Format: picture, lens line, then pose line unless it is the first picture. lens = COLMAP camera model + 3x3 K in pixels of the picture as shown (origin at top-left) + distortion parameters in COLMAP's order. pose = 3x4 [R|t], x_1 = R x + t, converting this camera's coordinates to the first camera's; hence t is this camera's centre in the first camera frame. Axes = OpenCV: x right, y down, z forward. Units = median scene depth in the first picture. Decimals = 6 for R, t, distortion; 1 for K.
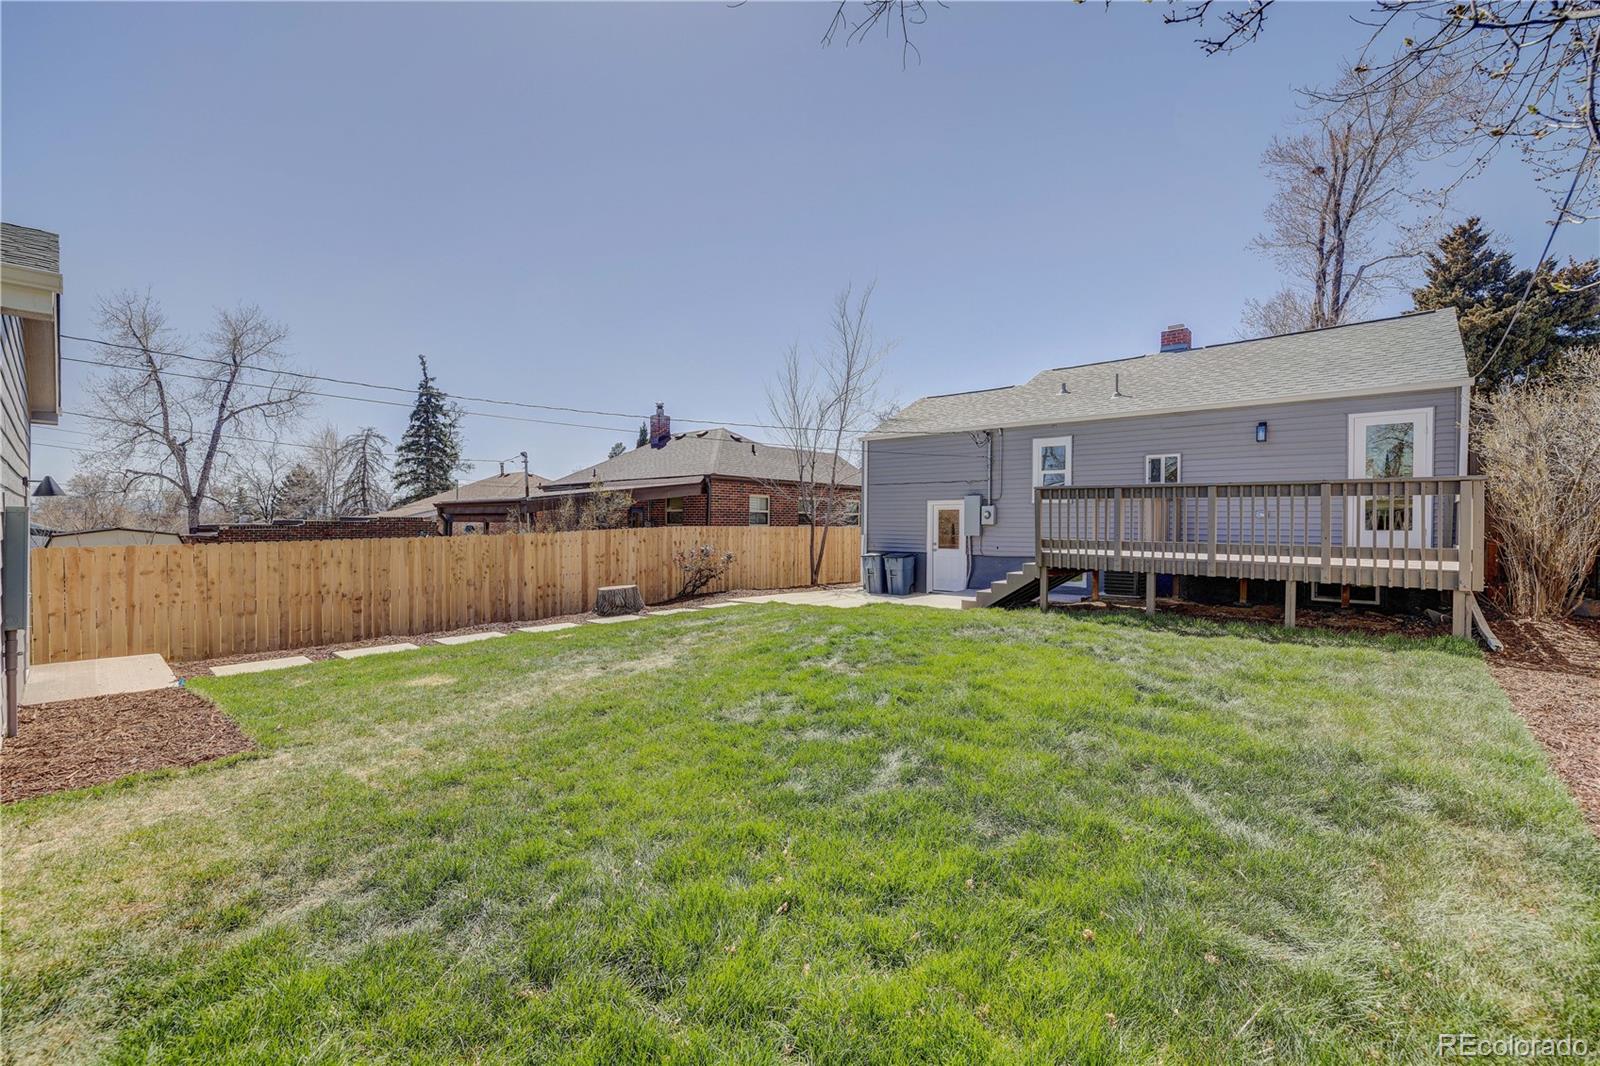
lens RADIAL K [[673.3, 0, 802.5], [0, 673.3, 526.3], [0, 0, 1]] dist [-0.006945, -0.000067]
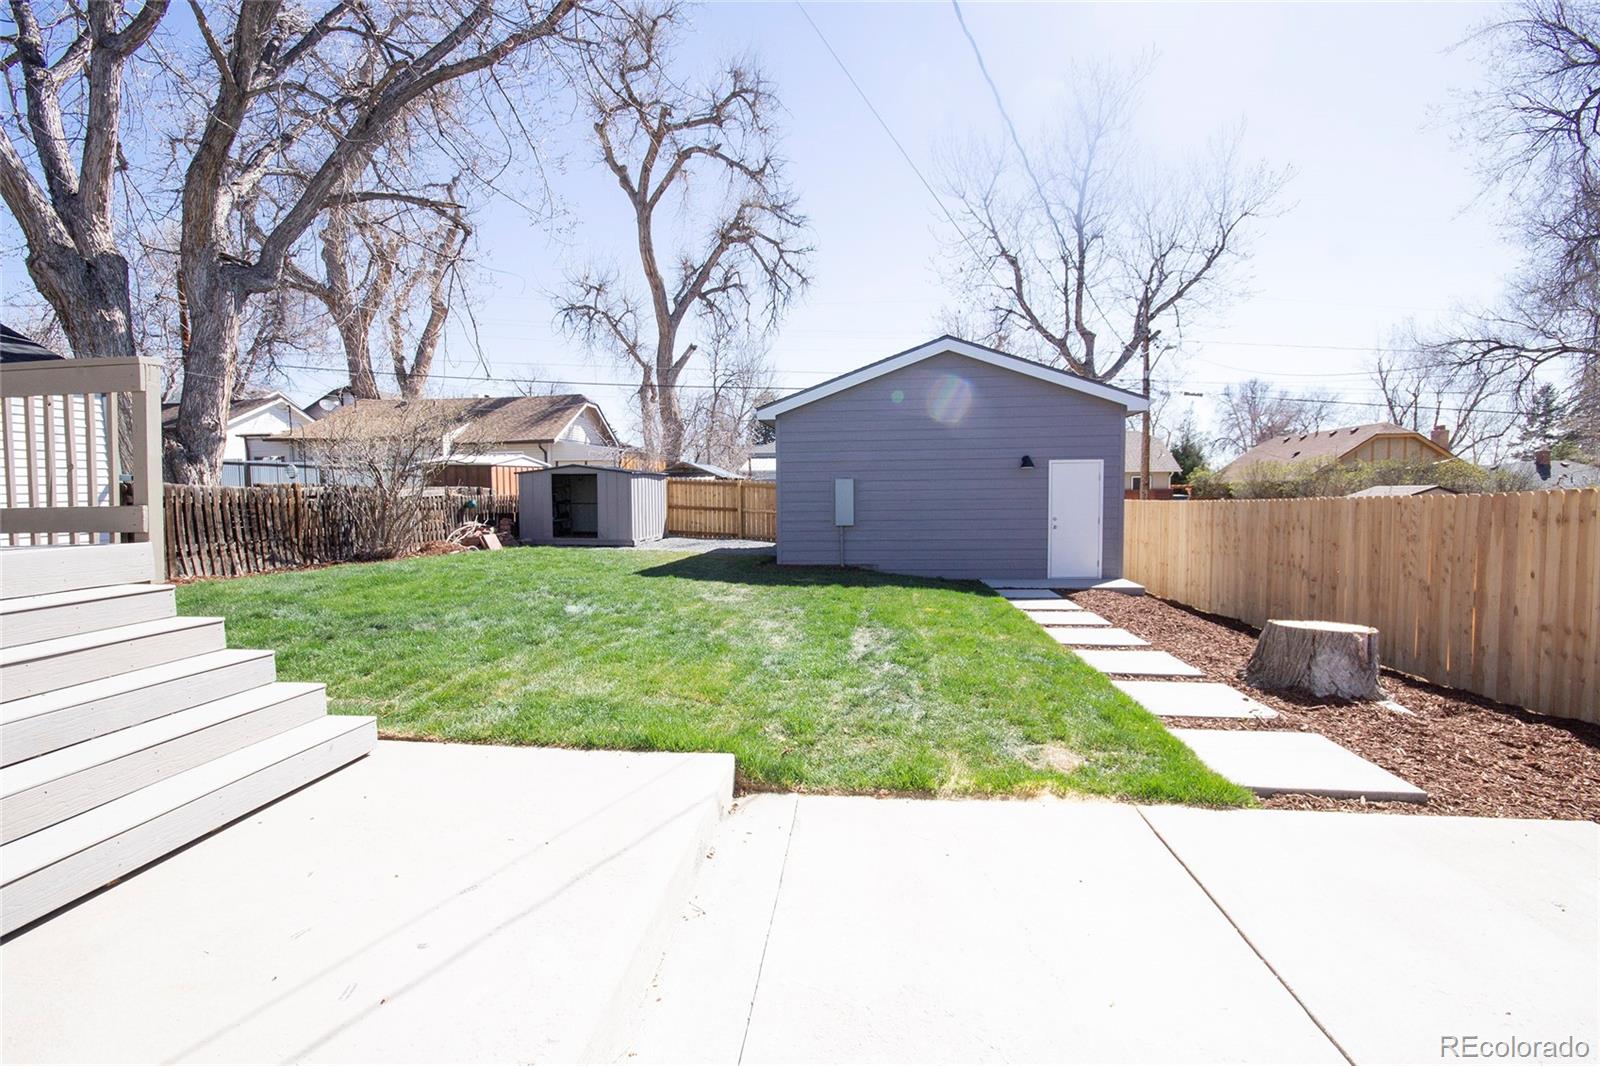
lens RADIAL K [[756.9, 0, 794.2], [0, 756.9, 532.5], [0, 0, 1]] dist [-0.001921, -0.000386]
pose [[-0.800889, 0.031875, -0.597964, 0.230639], [0.001620, 0.998694, 0.051067, 0.011279], [0.598810, 0.039931, -0.799895, 1.101418]]
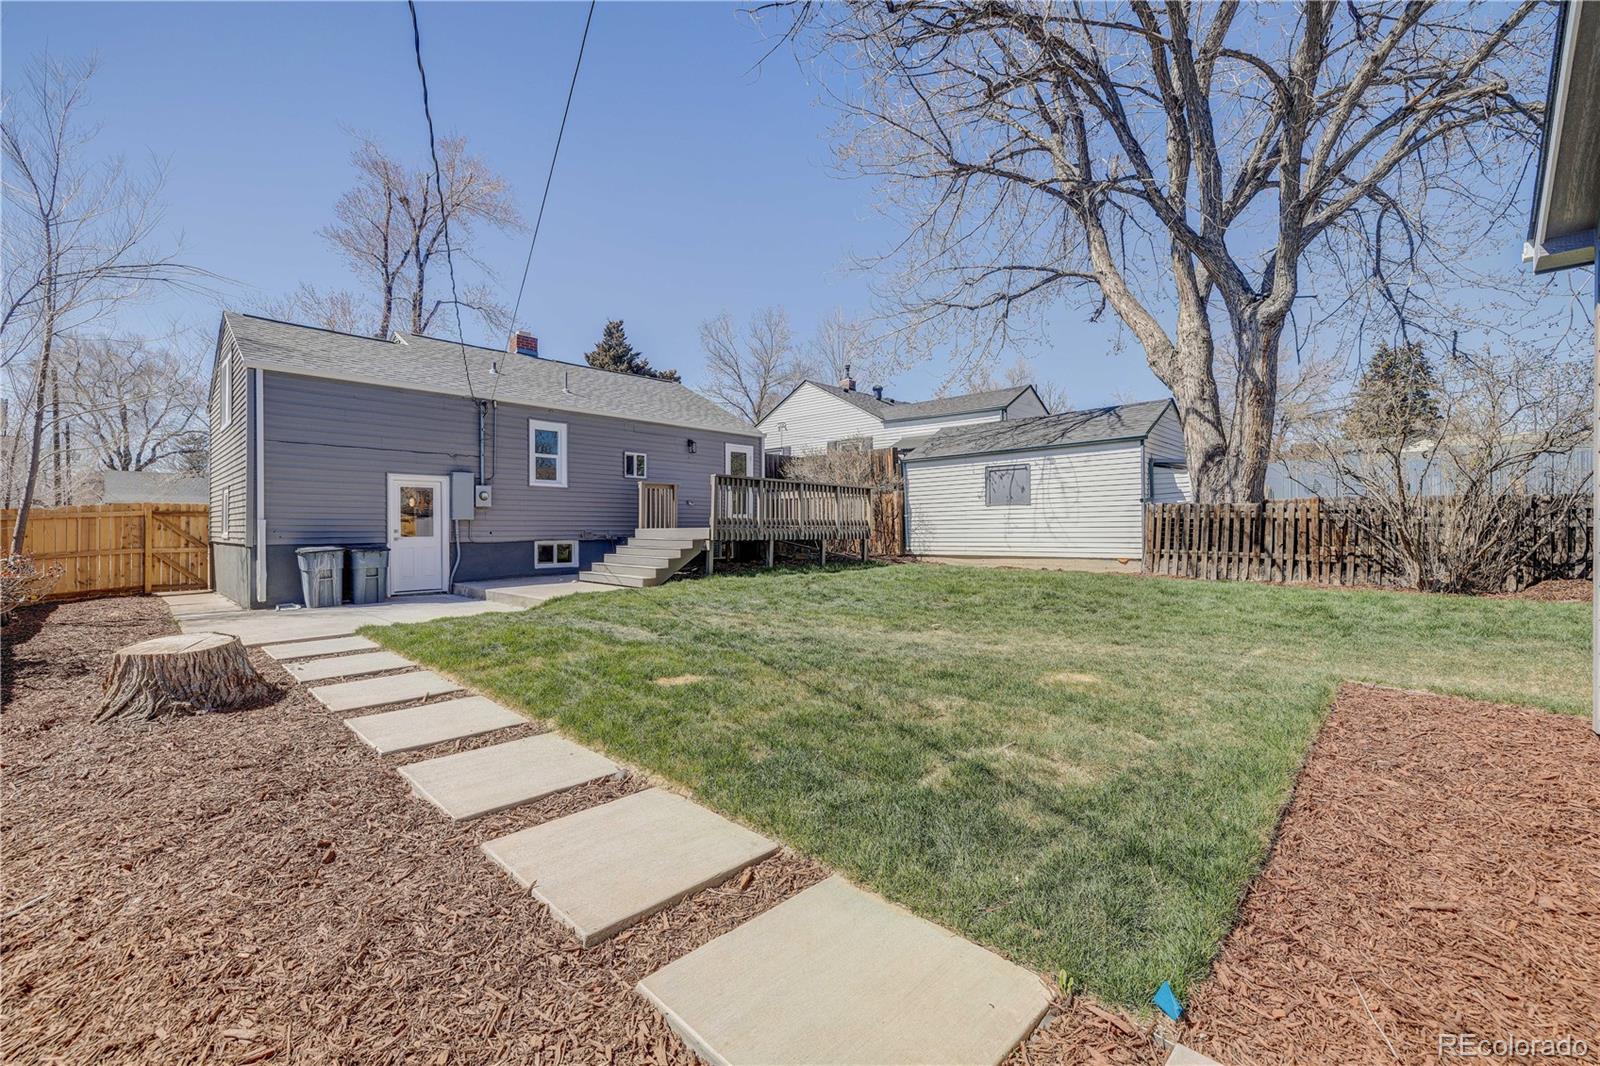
lens RADIAL K [[673.3, 0, 807.7], [0, 673.3, 535.4], [0, 0, 1]] dist [-0.006945, -0.000067]
pose [[0.013454, -0.019816, 0.999713, -0.645785], [0.006384, 0.999785, 0.019731, 0.022273], [-0.999889, 0.006117, 0.013578, 0.588539]]
